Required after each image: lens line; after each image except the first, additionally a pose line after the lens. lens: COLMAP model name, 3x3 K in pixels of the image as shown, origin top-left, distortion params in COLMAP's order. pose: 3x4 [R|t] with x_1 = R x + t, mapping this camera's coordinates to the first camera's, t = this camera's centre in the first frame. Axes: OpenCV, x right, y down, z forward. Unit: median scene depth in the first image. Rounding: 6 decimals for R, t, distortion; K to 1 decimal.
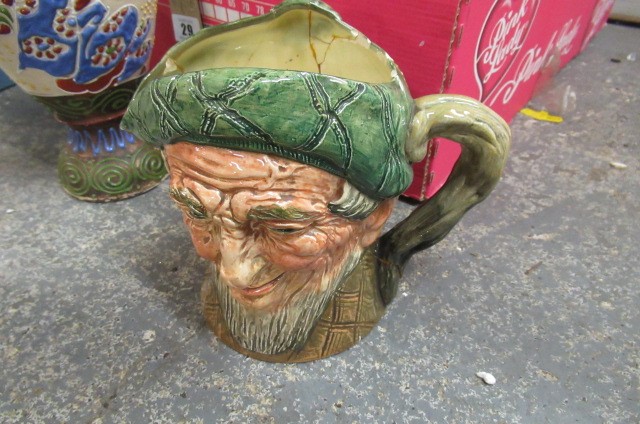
lens RADIAL K [[481.3, 0, 320.3], [0, 481.3, 218.3], [0, 0, 1]] dist [0.008547, 0.002038]
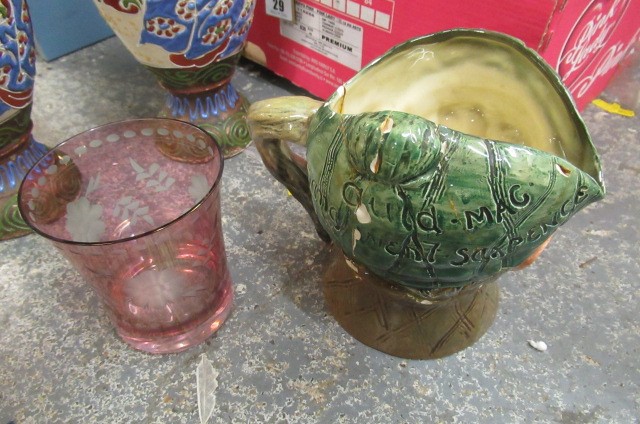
lens RADIAL K [[481.3, 0, 320.3], [0, 481.3, 218.3], [0, 0, 1]] dist [0.008547, 0.002038]
pose [[0.993110, 0.091866, -0.072751, -0.085178], [-0.084301, 0.991309, 0.100996, -0.053369], [0.081397, -0.094167, 0.992223, -0.114587]]
